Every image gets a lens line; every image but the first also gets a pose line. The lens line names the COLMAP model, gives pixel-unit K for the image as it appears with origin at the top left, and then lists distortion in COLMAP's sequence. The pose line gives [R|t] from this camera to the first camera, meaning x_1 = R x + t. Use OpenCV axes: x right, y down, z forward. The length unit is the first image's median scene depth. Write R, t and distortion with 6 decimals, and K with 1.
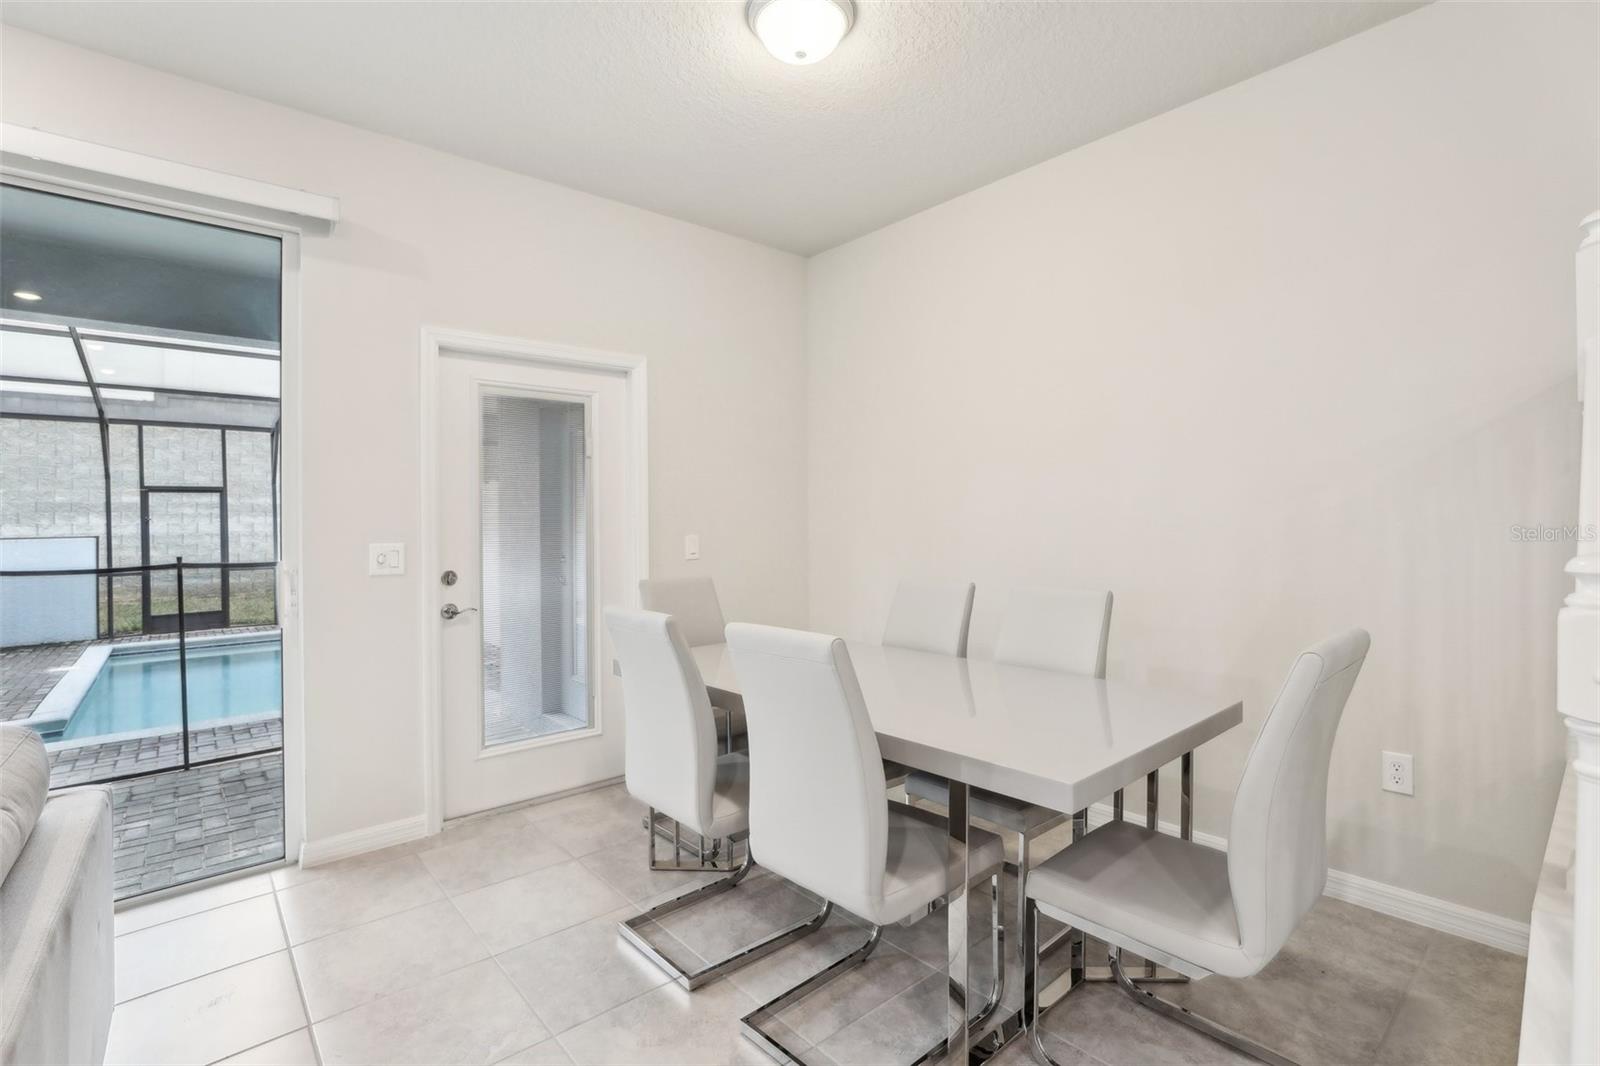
lens RADIAL K [[743.4, 0, 825.1], [0, 743.4, 522.0], [0, 0, 1]] dist [-0.040376, 0.011411]
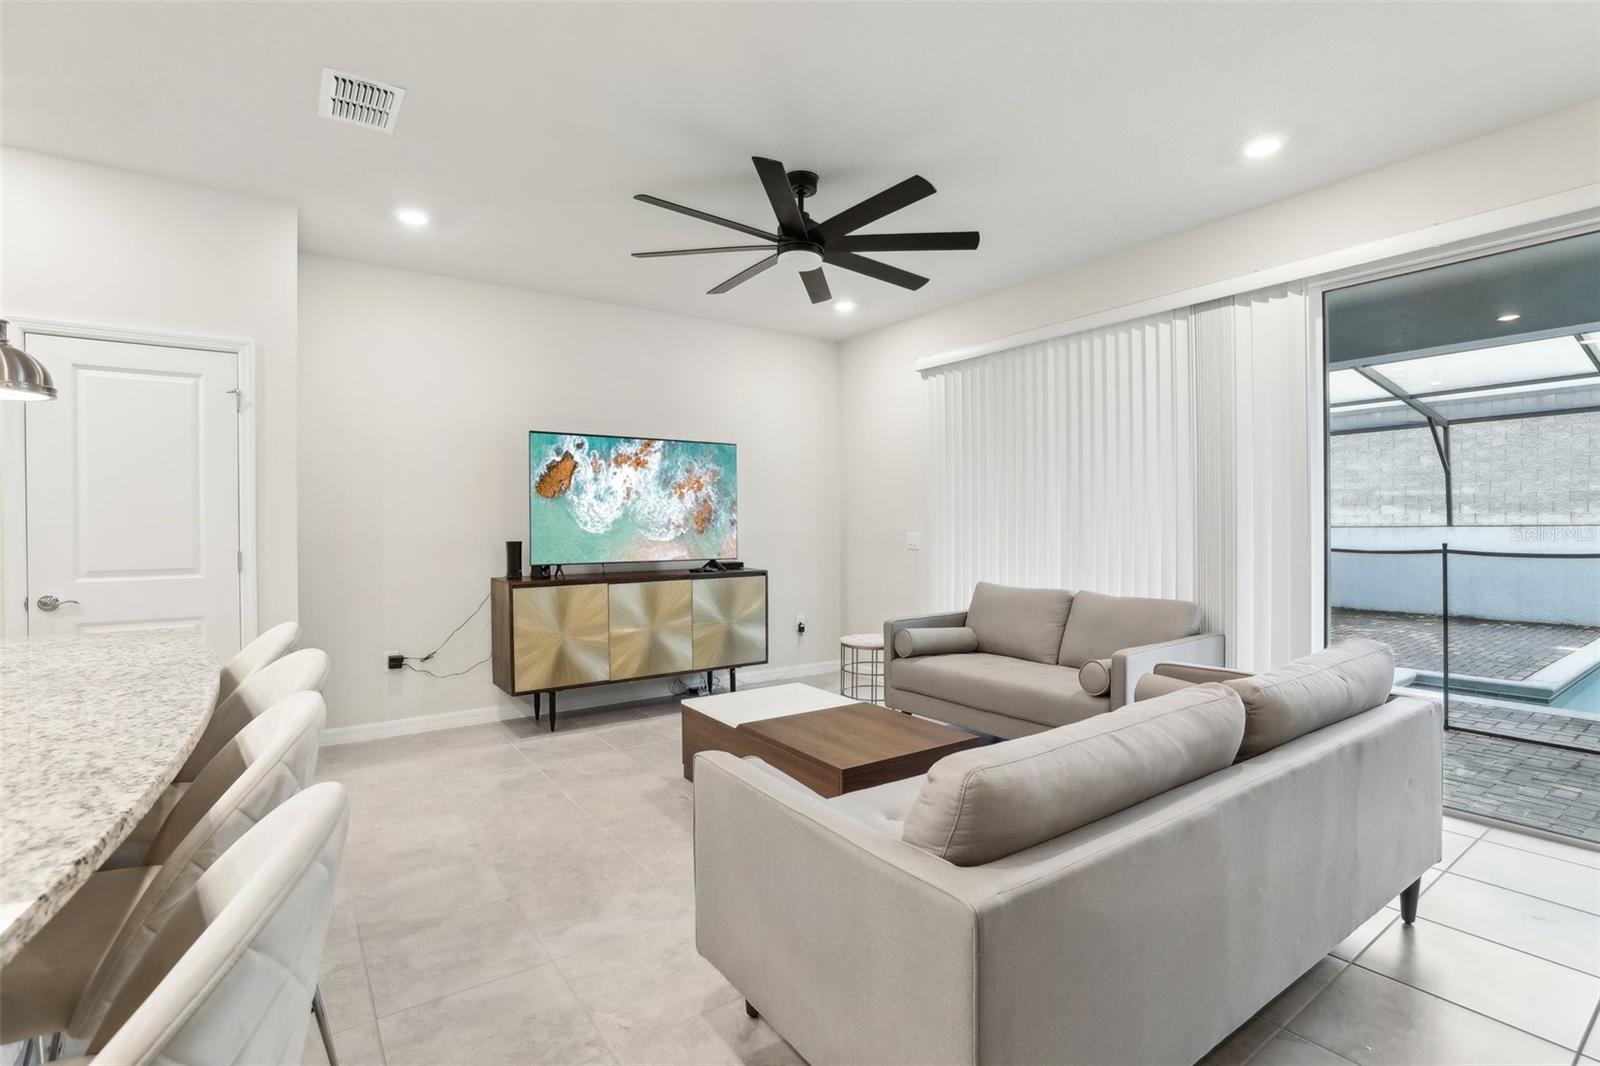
lens RADIAL K [[743.4, 0, 804.1], [0, 743.4, 530.9], [0, 0, 1]] dist [-0.040376, 0.011411]
pose [[-0.101203, 0.011853, -0.994795, 0.261670], [0.019342, 0.999763, 0.009944, -0.006429], [0.994678, -0.018235, -0.101408, -0.042987]]
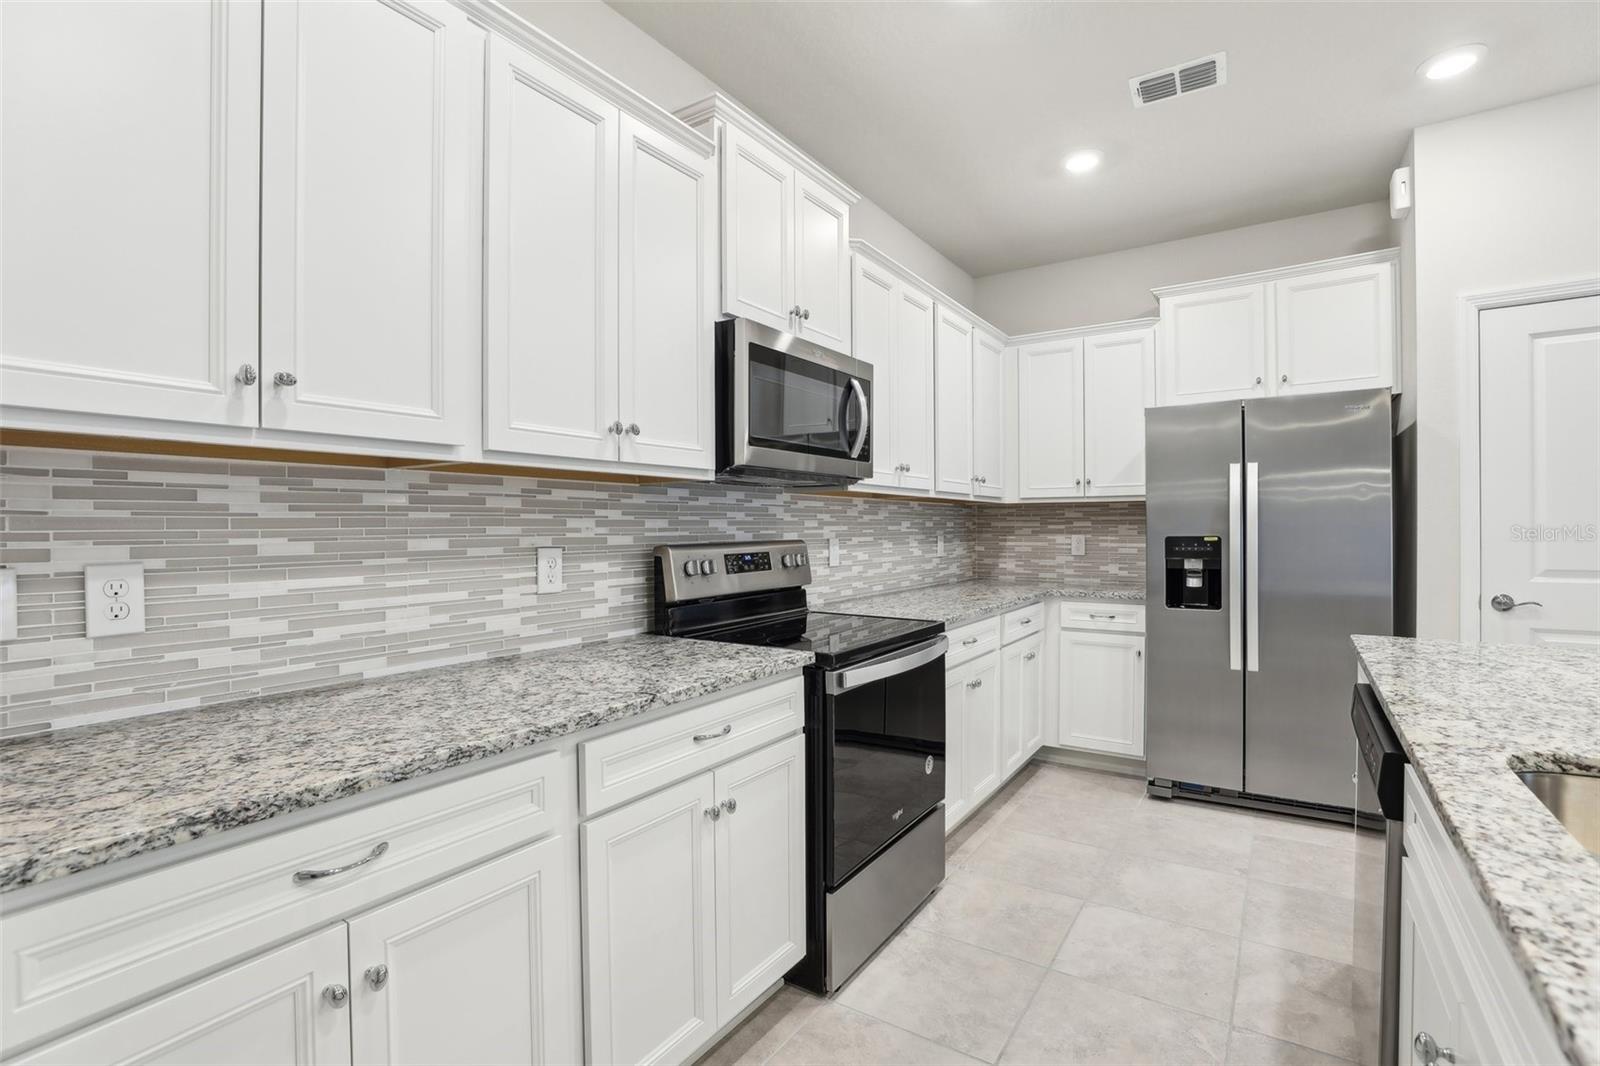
lens RADIAL K [[743.4, 0, 794.2], [0, 743.4, 533.4], [0, 0, 1]] dist [-0.040376, 0.011411]
pose [[-0.966378, 0.014132, -0.256737, 0.468617], [0.015235, 0.999881, -0.002310, -0.015684], [0.256674, -0.006144, -0.966479, -0.513475]]
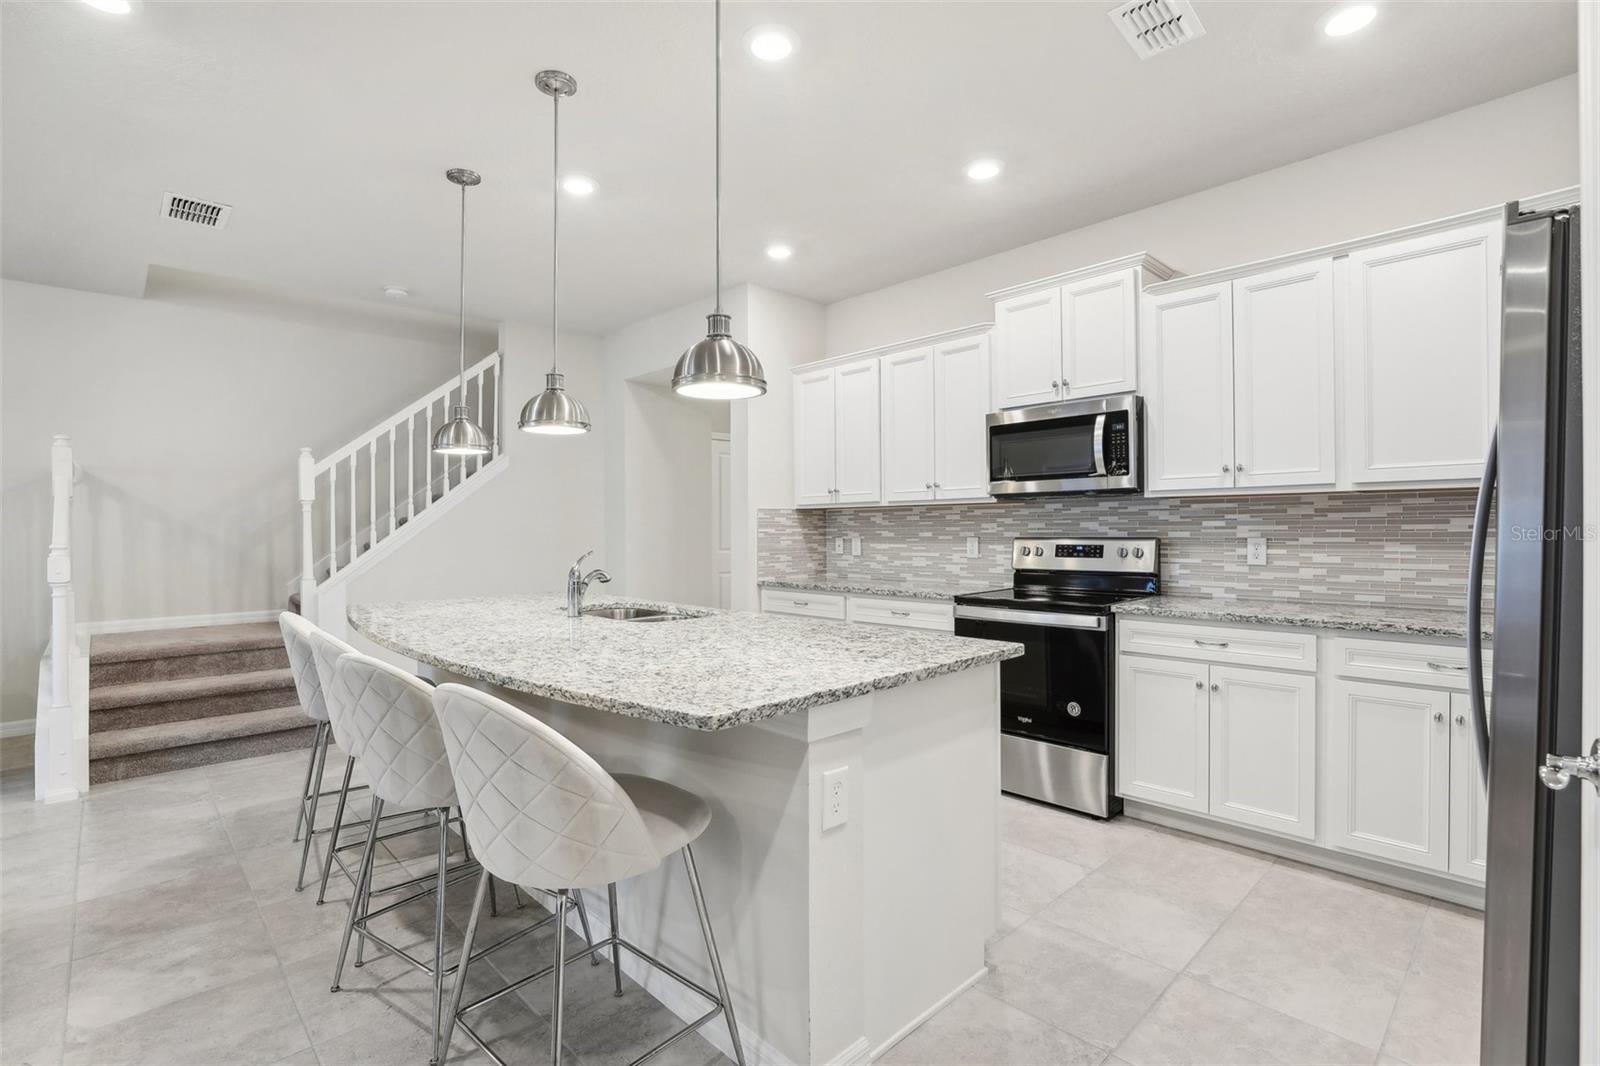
lens RADIAL K [[743.4, 0, 803.1], [0, 743.4, 527.5], [0, 0, 1]] dist [-0.040376, 0.011411]
pose [[-0.044612, 0.007895, 0.998973, -0.859258], [-0.005265, 0.999953, -0.008138, -0.012843], [-0.998991, -0.005623, -0.044568, -0.806683]]
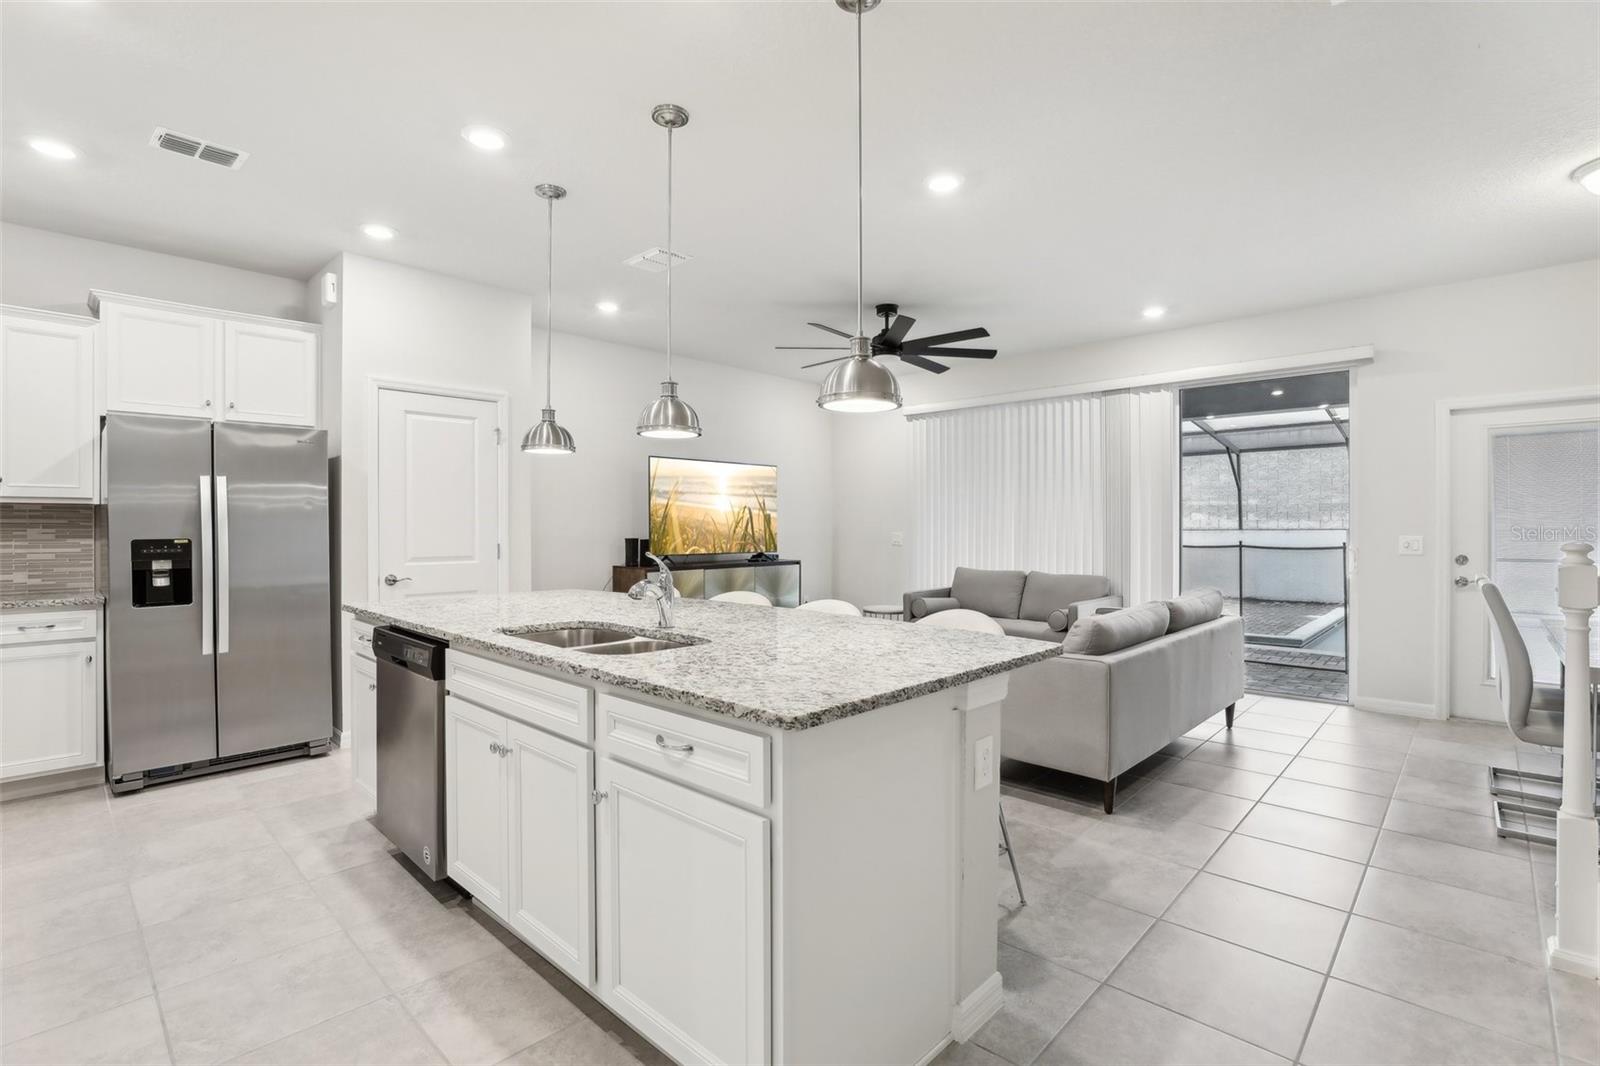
lens RADIAL K [[743.4, 0, 803.6], [0, 743.4, 531.4], [0, 0, 1]] dist [-0.040376, 0.011411]
pose [[0.092484, 0.011917, -0.995643, 0.854656], [0.012751, 0.999832, 0.013151, -0.019684], [0.995633, -0.013911, 0.092316, -0.494053]]
